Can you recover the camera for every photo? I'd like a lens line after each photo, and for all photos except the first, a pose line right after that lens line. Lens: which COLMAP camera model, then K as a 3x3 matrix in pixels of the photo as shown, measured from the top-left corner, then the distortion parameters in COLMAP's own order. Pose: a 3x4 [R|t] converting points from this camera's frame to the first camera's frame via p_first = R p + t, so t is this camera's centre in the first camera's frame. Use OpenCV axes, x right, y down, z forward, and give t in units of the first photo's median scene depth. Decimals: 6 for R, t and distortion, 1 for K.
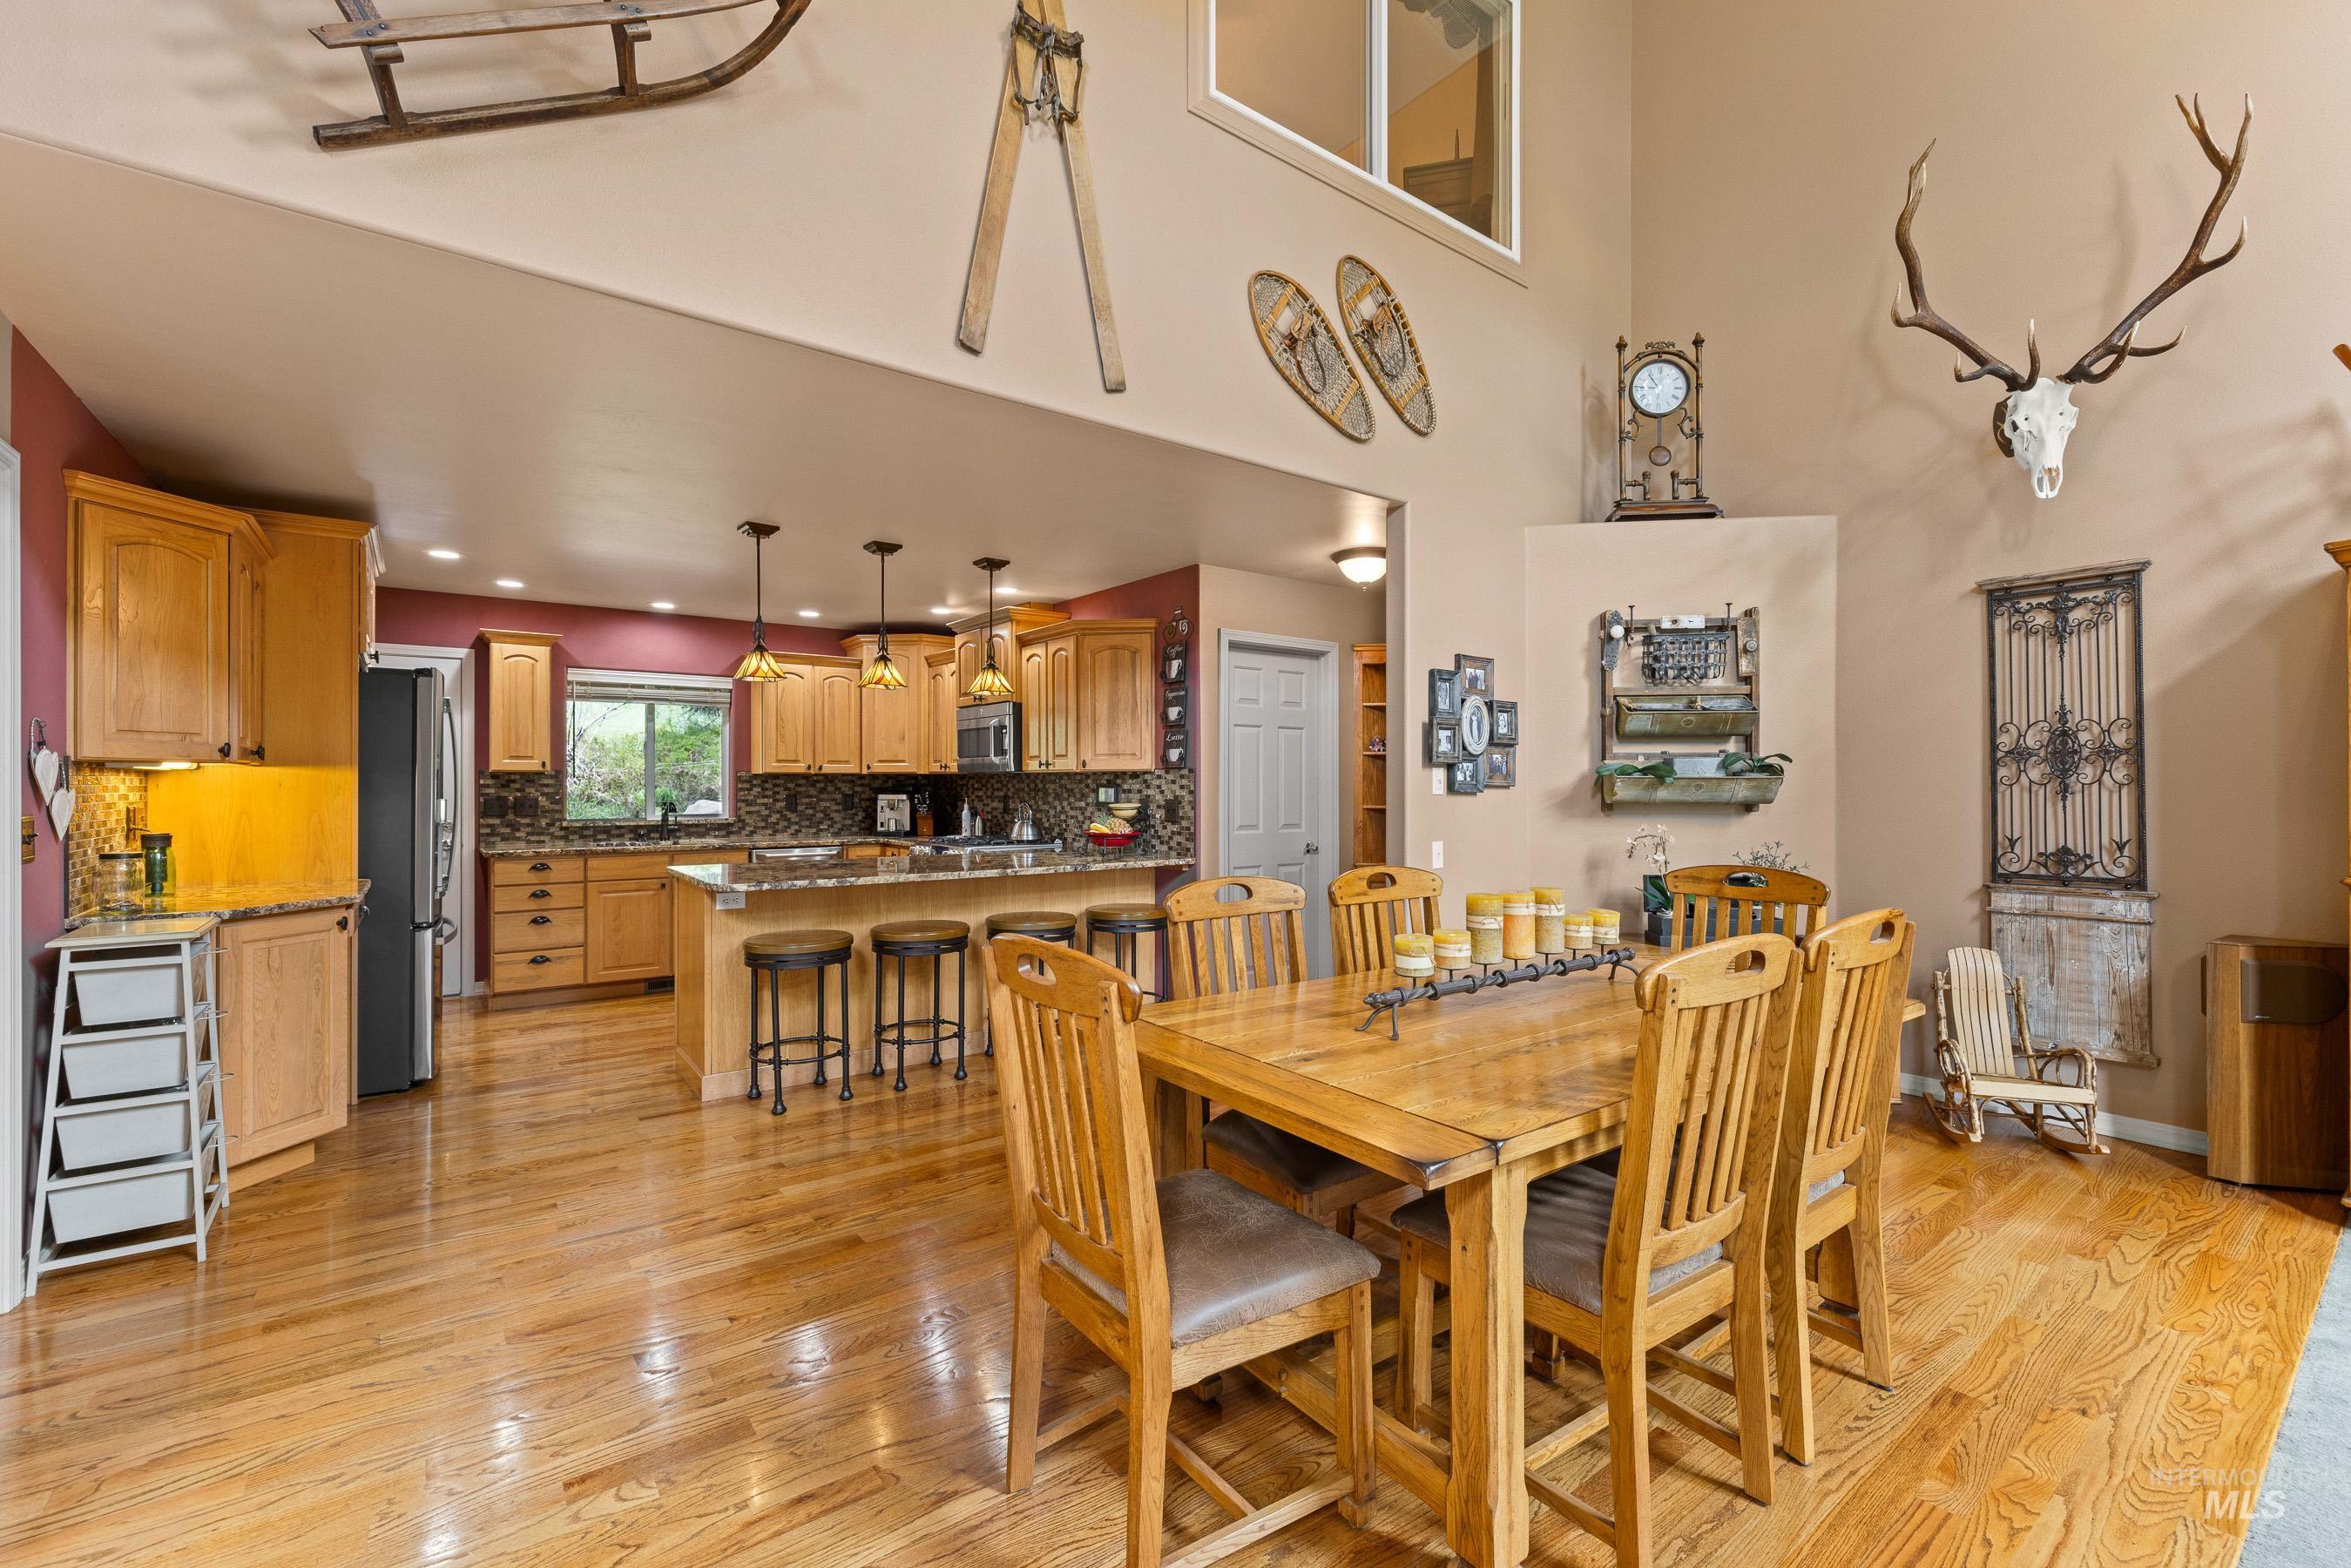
lens RADIAL K [[992.3, 0, 1173.6], [0, 992.3, 778.0], [0, 0, 1]] dist [0.000475, 0.000164]
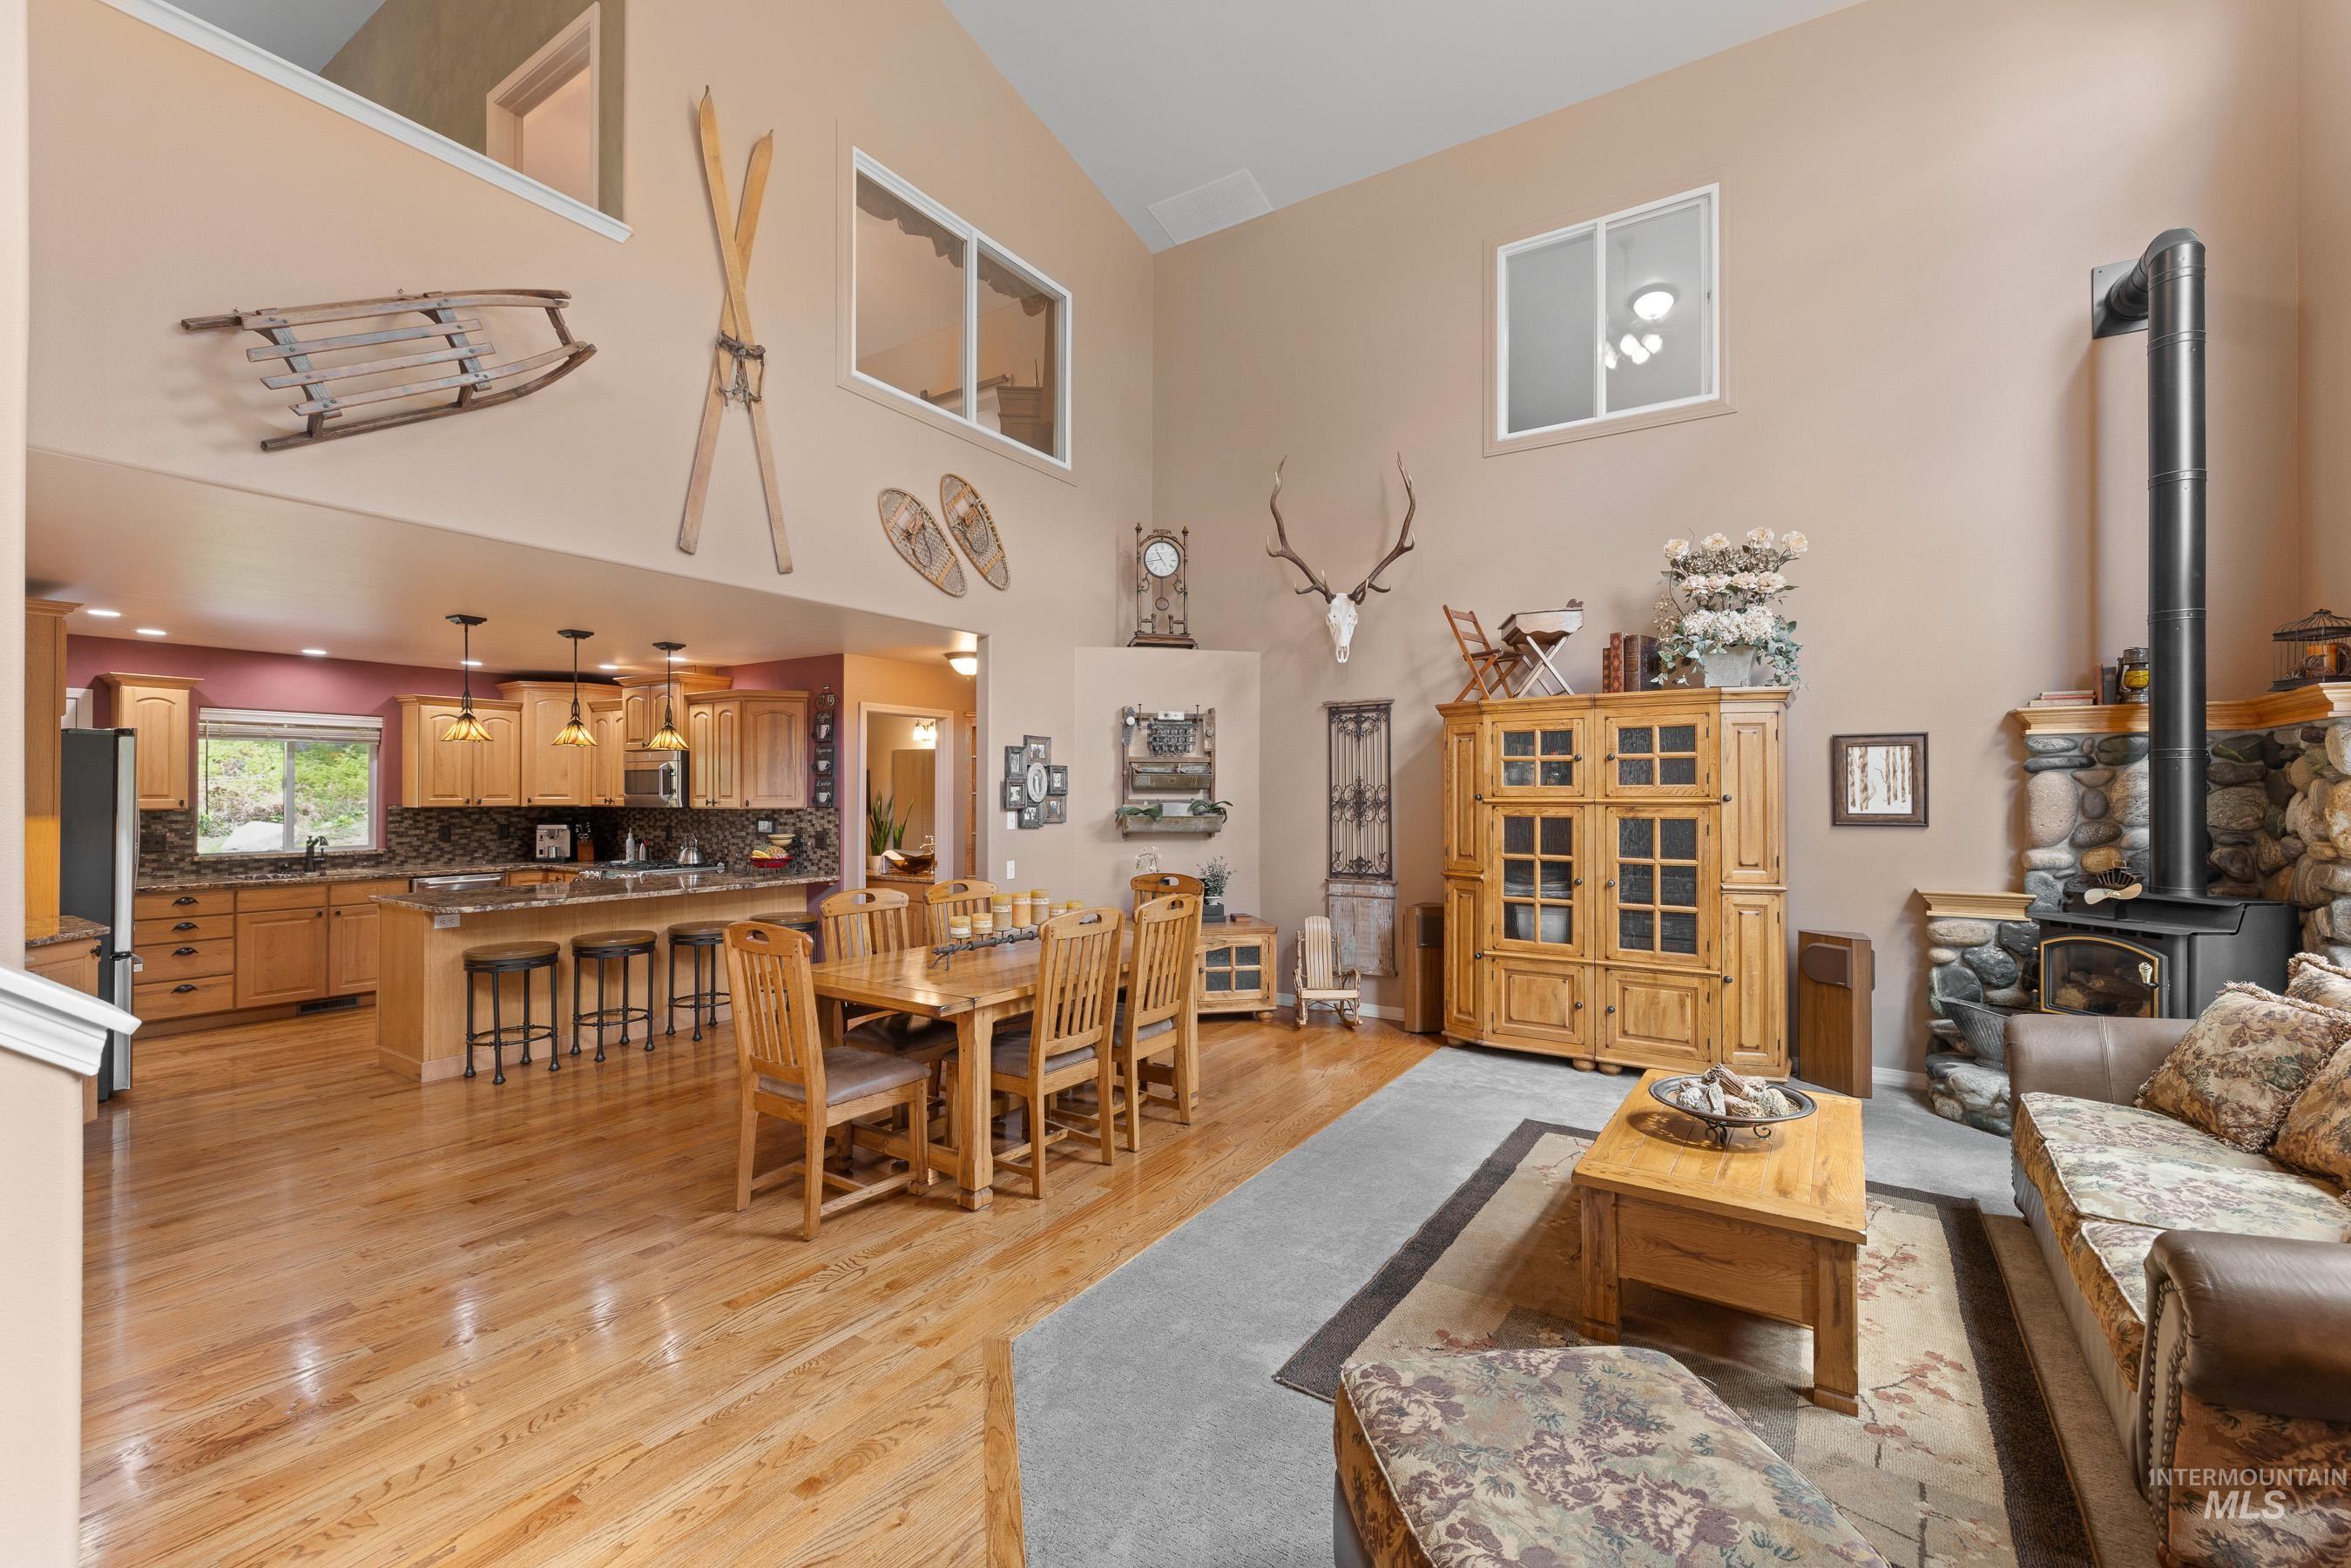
lens RADIAL K [[985.2, 0, 1172.6], [0, 985.2, 782.7], [0, 0, 1]] dist [0.001275, 0.000909]
pose [[0.940314, 0.004202, 0.340281, -0.009215], [-0.002793, 0.999985, -0.004630, -0.042760], [-0.340296, 0.003404, 0.940312, -0.431515]]
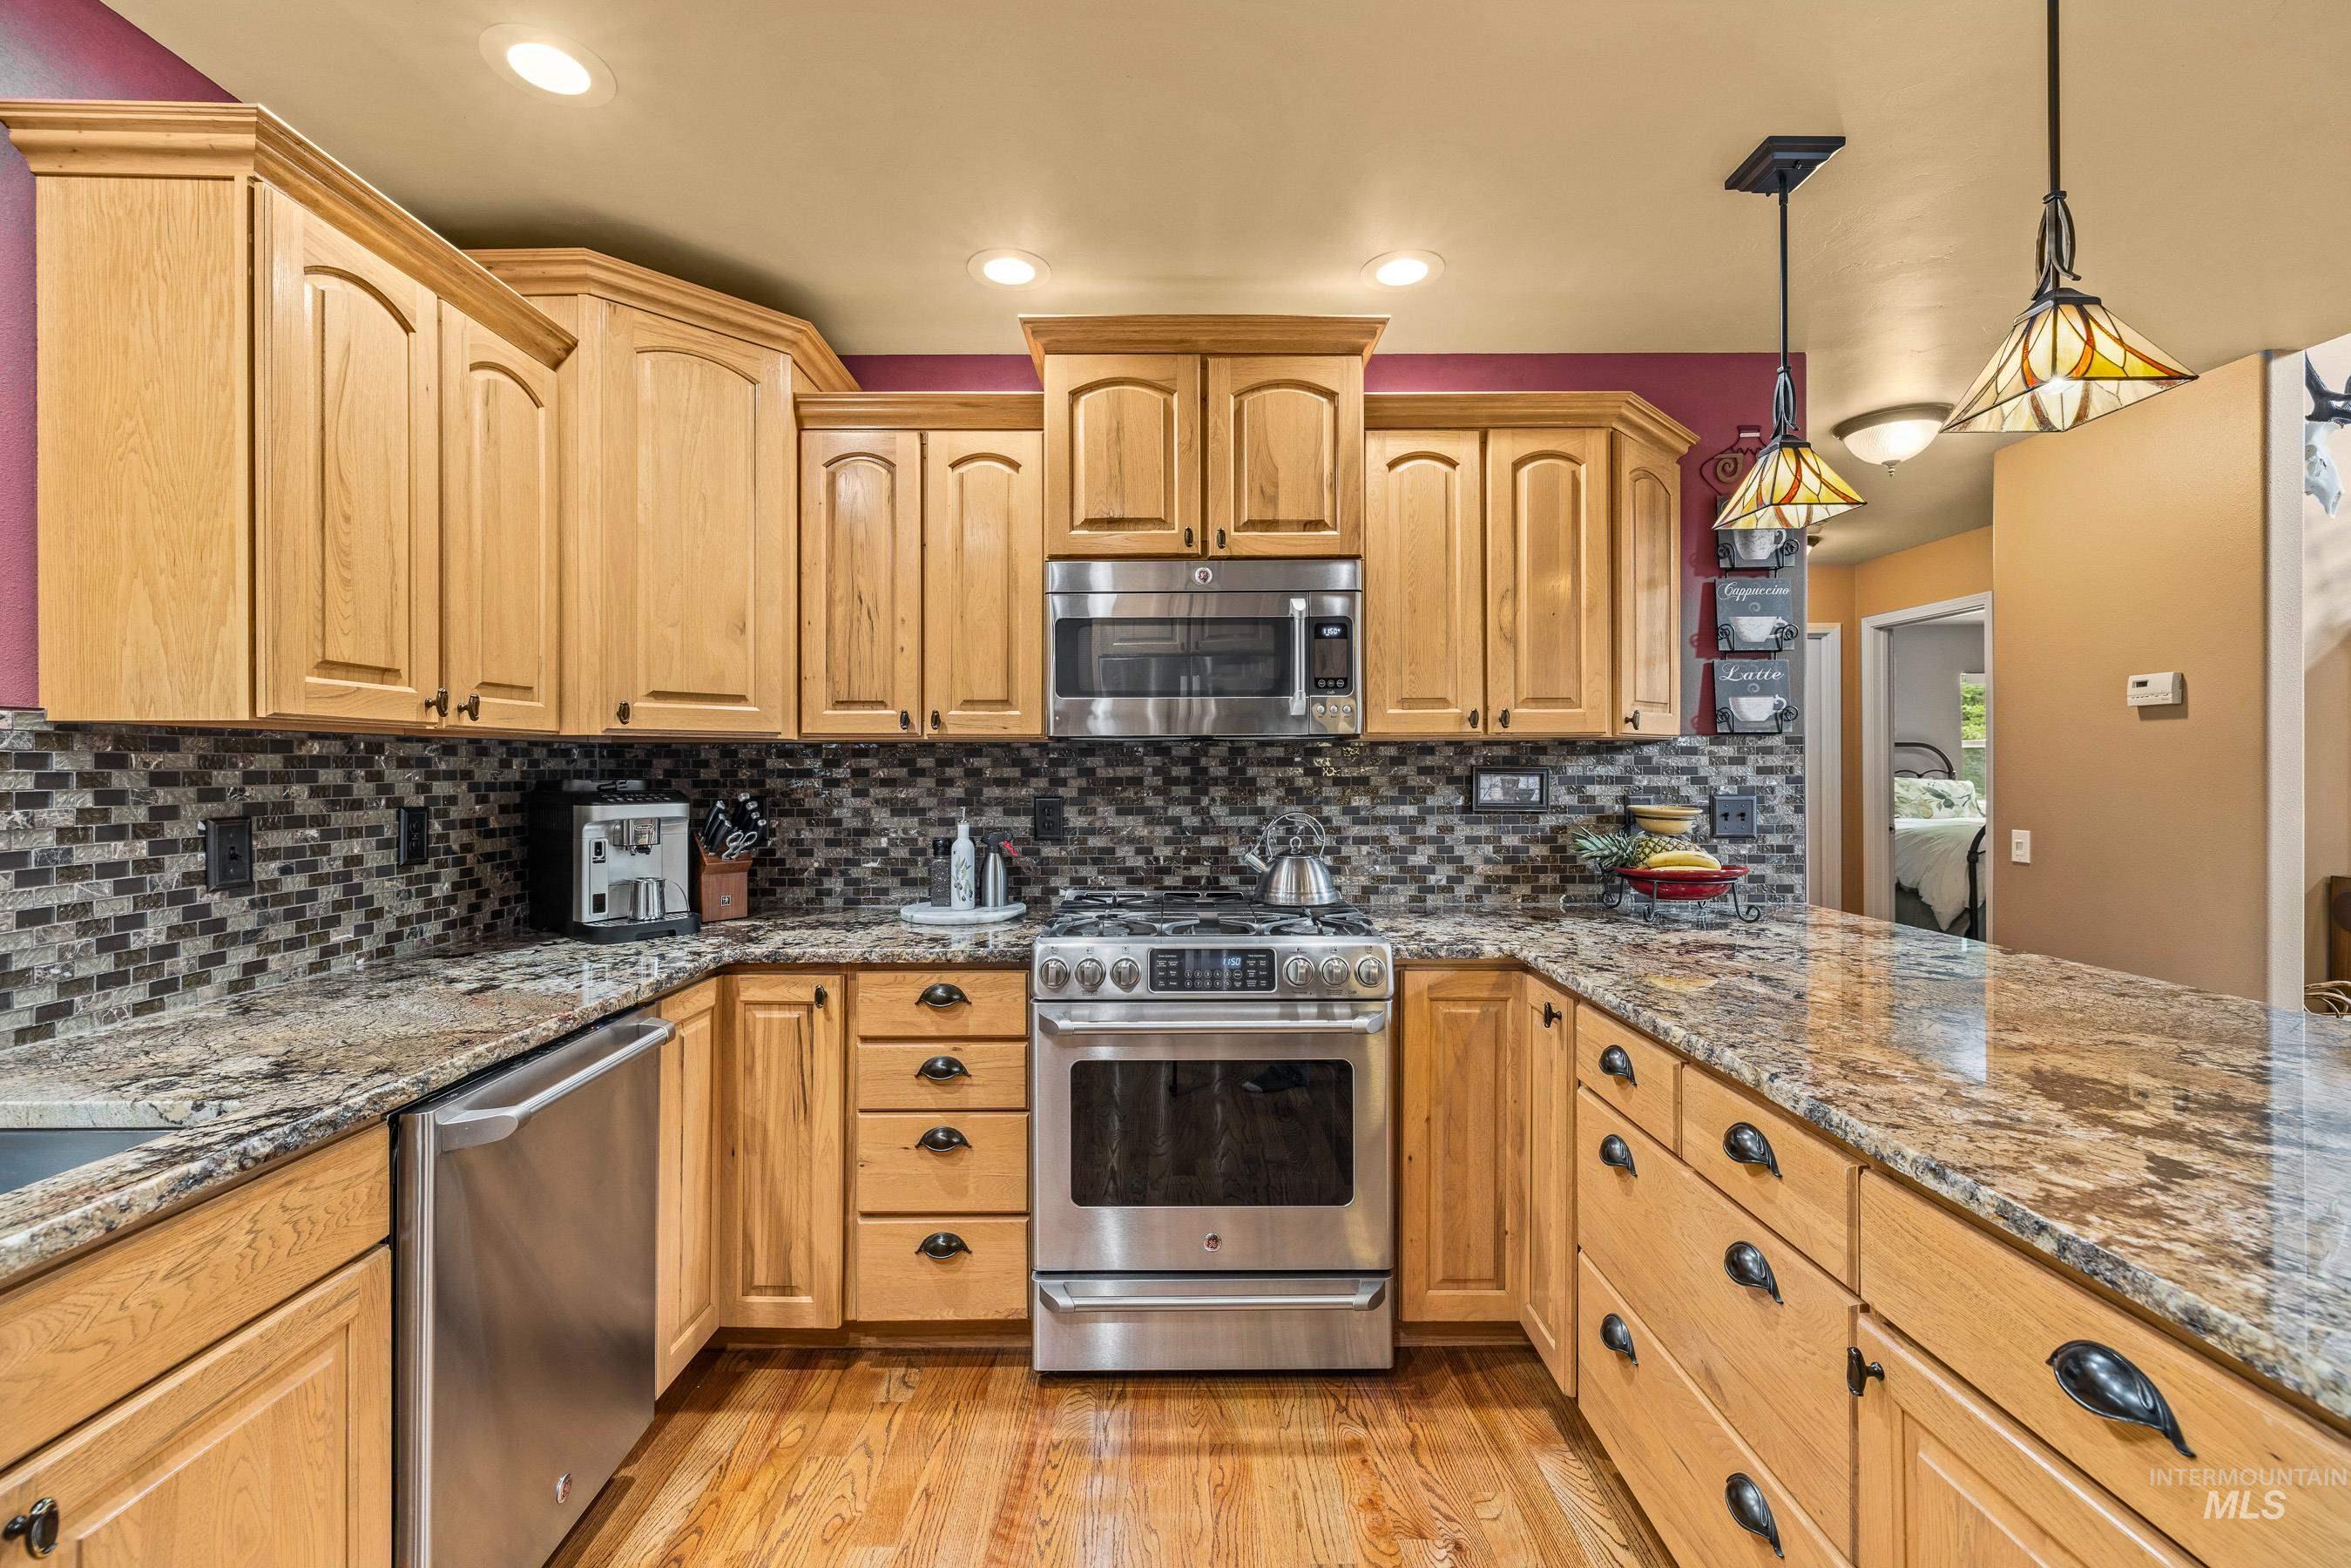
lens RADIAL K [[988.5, 0, 1169.1], [0, 988.5, 766.2], [0, 0, 1]] dist [-0.000173, 0.000057]
pose [[0.602953, -0.001476, 0.797775, -0.679520], [0.000832, 0.999999, 0.001222, 0.006914], [-0.797776, -0.000074, 0.602954, 1.061719]]
